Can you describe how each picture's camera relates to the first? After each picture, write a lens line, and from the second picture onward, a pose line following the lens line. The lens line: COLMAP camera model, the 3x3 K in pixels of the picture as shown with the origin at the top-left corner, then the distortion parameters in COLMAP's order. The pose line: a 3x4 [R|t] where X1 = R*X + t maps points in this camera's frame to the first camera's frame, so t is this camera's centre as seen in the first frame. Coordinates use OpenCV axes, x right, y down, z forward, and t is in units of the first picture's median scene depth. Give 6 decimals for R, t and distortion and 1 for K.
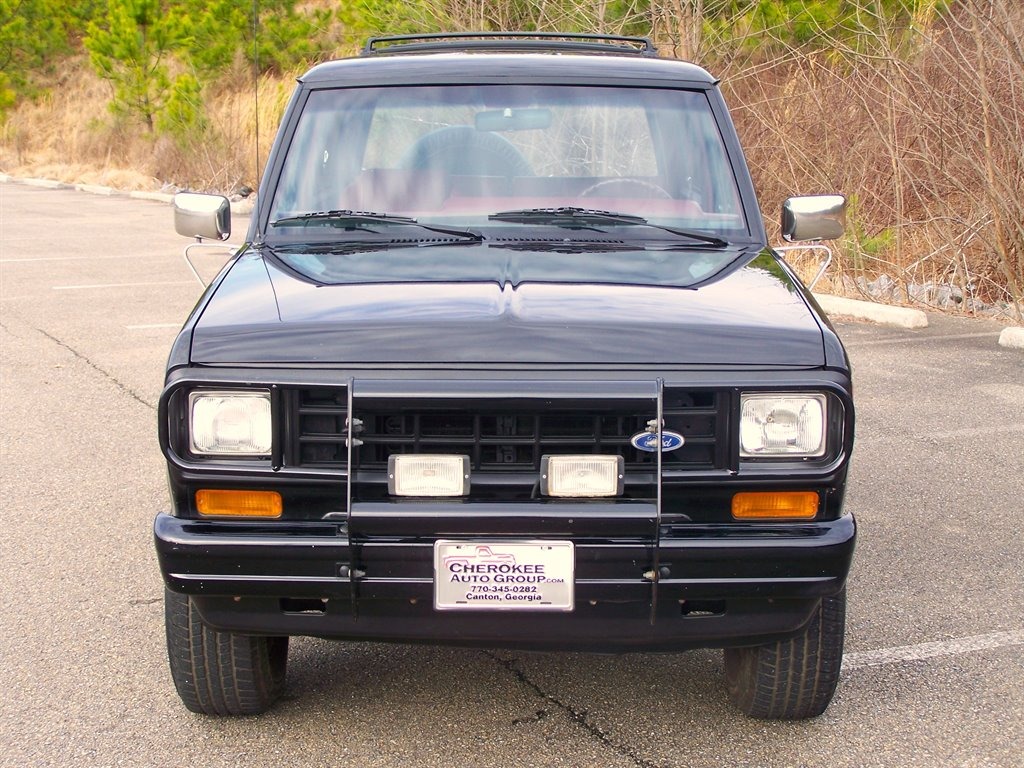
lens RADIAL K [[1797.1, 0, 543.6], [0, 1797.1, 384.8], [0, 0, 1]] dist [-0.138334, 0.444763]
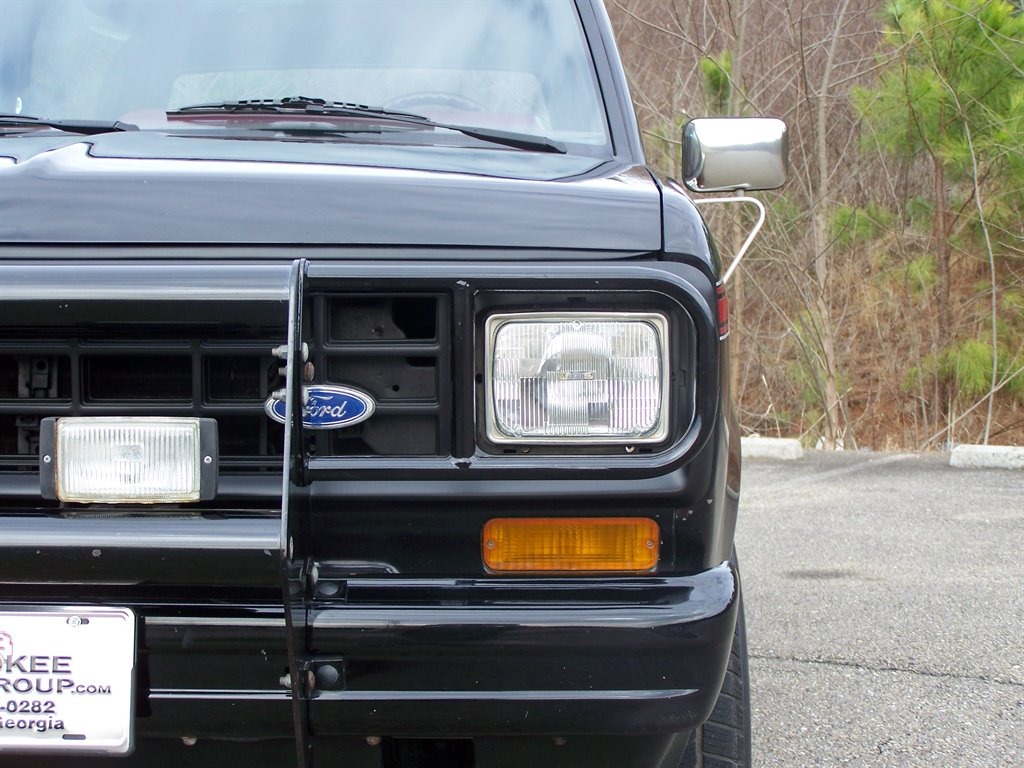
lens RADIAL K [[1910.1, 0, 512.0], [0, 1910.1, 384.0], [0, 0, 1]] dist [-0.063254, 0.108472]
pose [[0.999427, -0.000697, -0.033843, 0.133642], [-0.002901, 0.994346, -0.106147, 0.080392], [0.033726, 0.106185, 0.993774, 0.482000]]
